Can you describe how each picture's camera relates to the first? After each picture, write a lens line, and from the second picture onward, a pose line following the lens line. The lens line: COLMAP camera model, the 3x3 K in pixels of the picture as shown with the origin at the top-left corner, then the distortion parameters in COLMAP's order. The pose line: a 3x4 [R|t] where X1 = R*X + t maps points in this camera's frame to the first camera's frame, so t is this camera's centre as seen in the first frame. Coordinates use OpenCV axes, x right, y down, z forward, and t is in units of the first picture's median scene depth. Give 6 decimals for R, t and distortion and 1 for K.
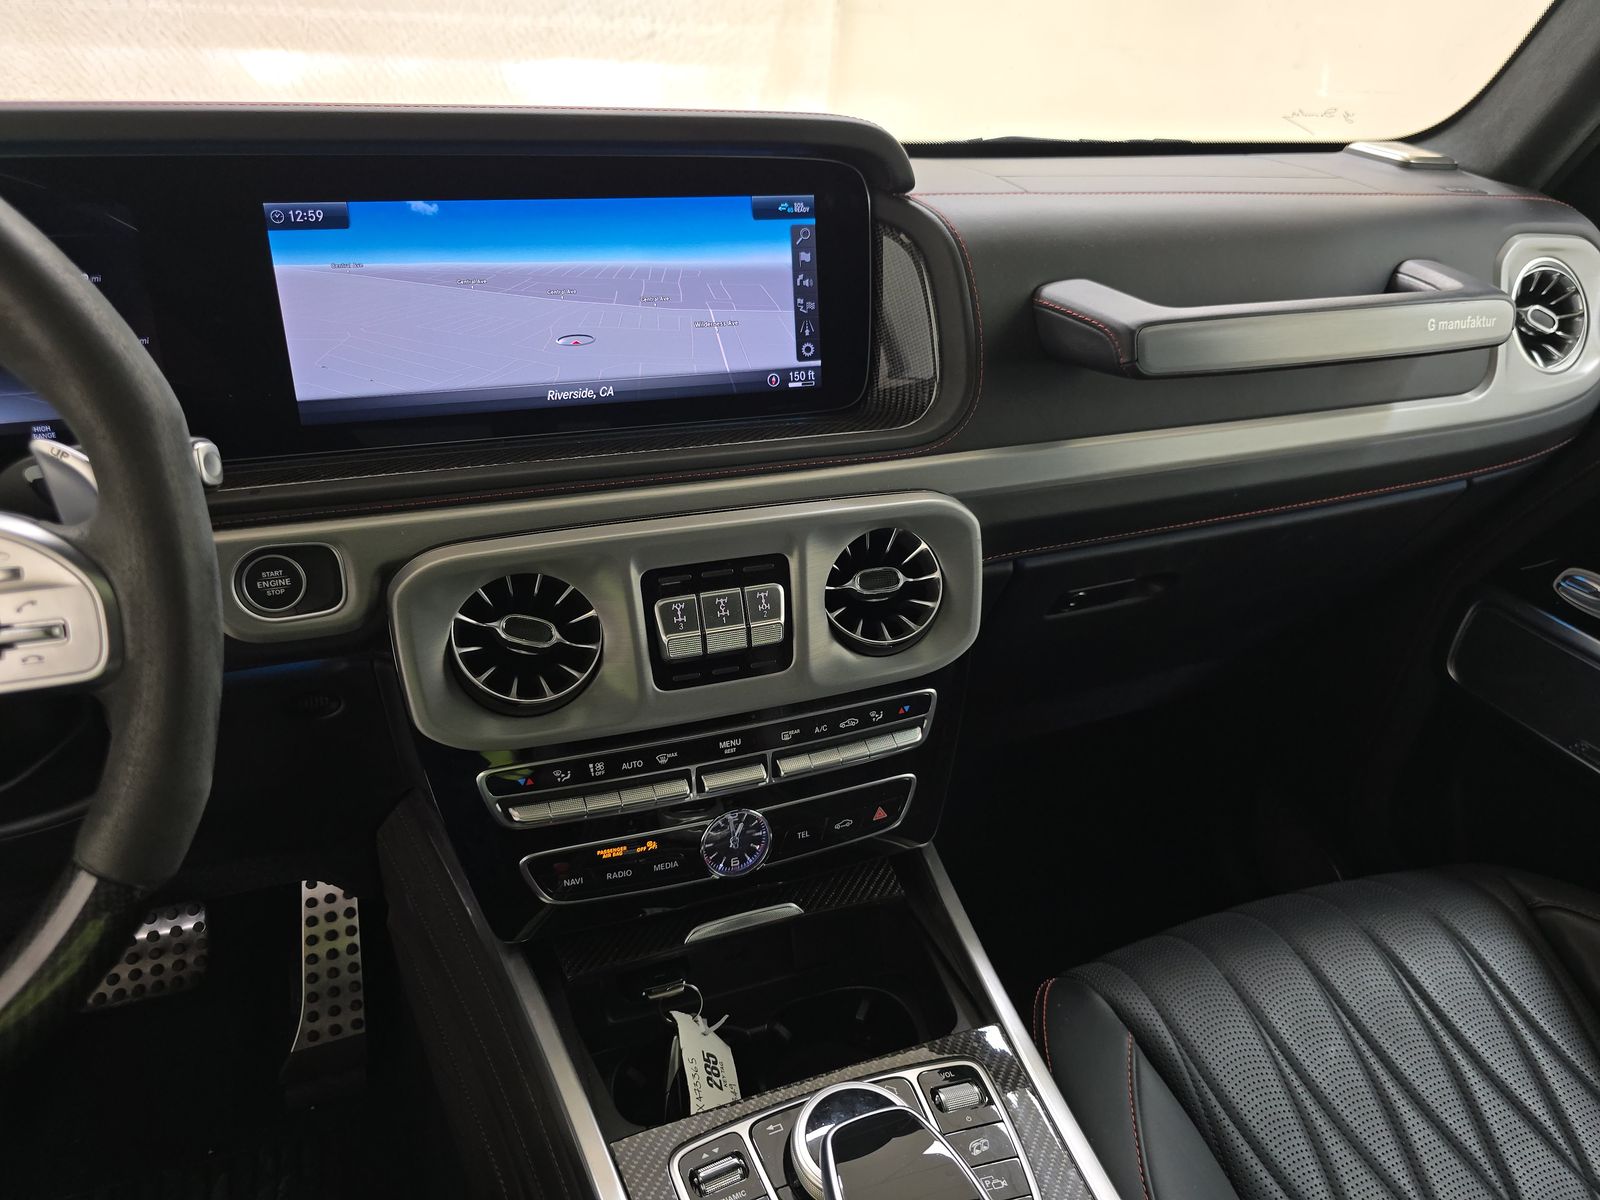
lens RADIAL K [[1106.4, 0, 798.6], [0, 1106.4, 601.8], [0, 0, 1]] dist [0.003216, -0.023626]
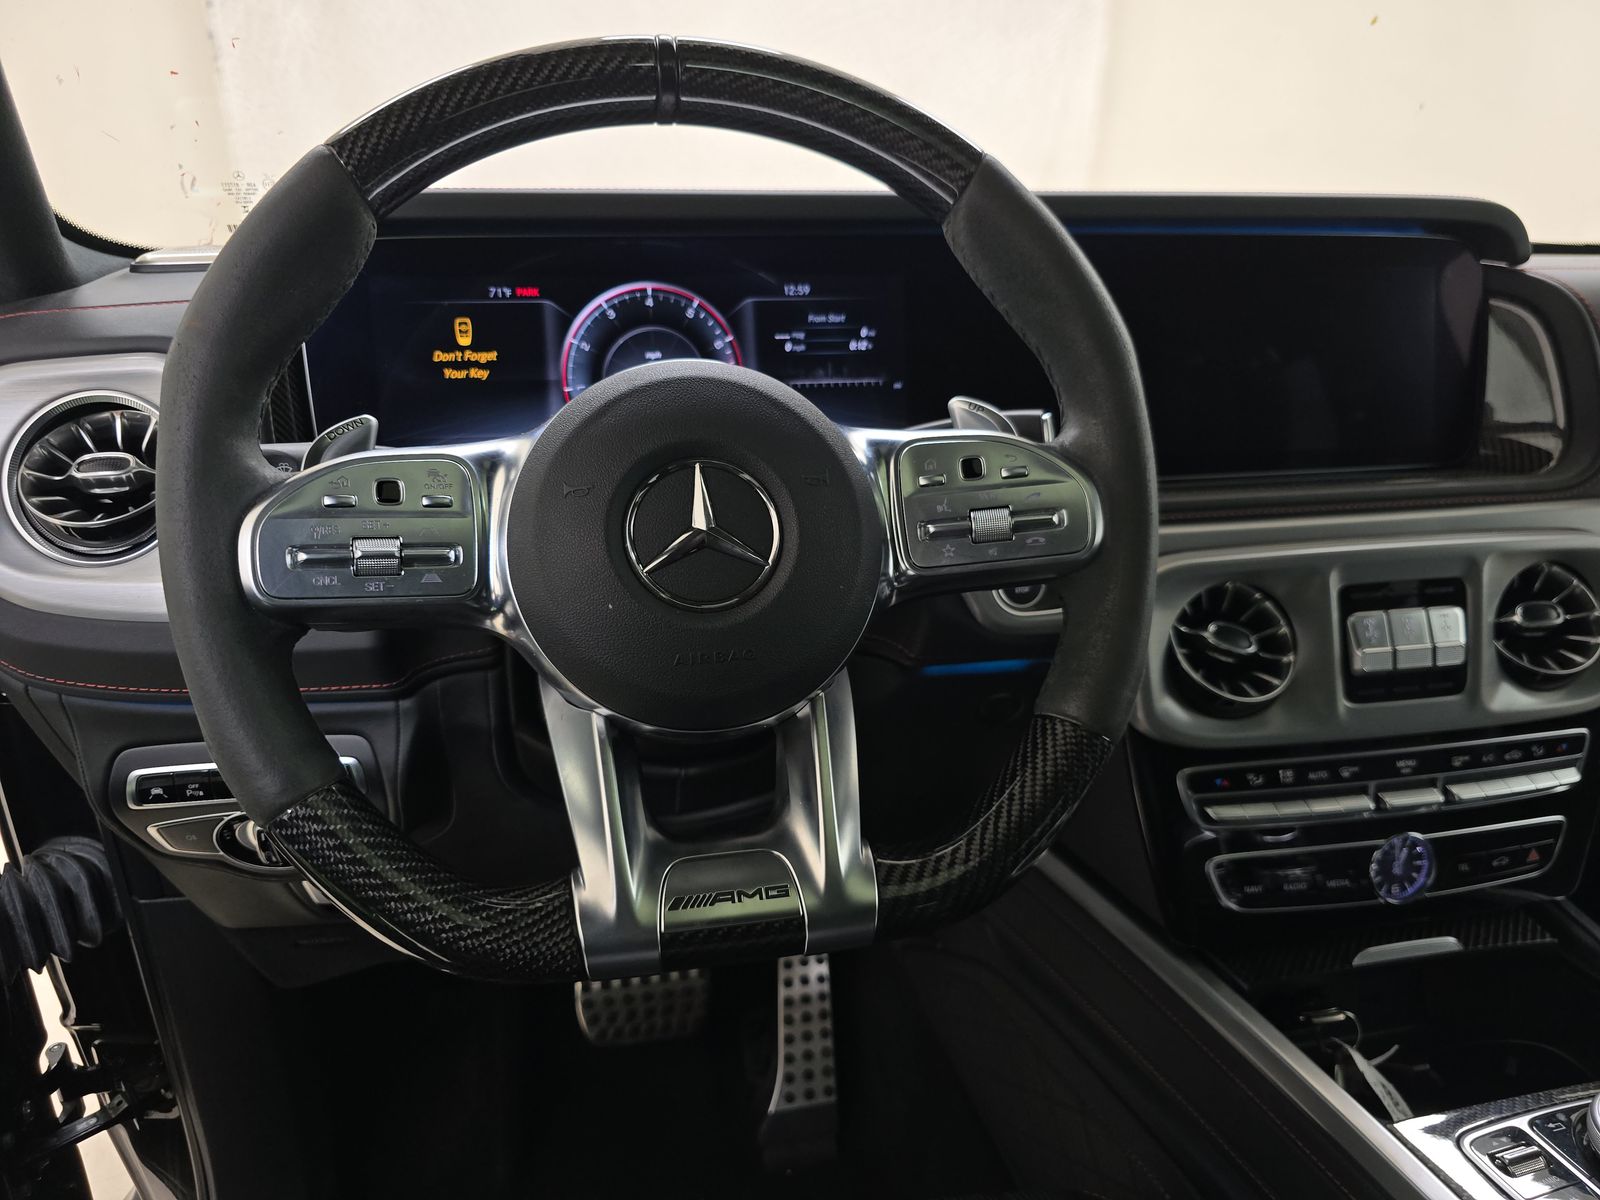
lens RADIAL K [[1106.4, 0, 798.6], [0, 1106.4, 601.8], [0, 0, 1]] dist [0.003216, -0.023626]
pose [[0.981704, 0.018815, -0.189480, -0.421097], [-0.048605, 0.986902, -0.153825, 0.164412], [0.184104, 0.160220, 0.969760, -0.118769]]
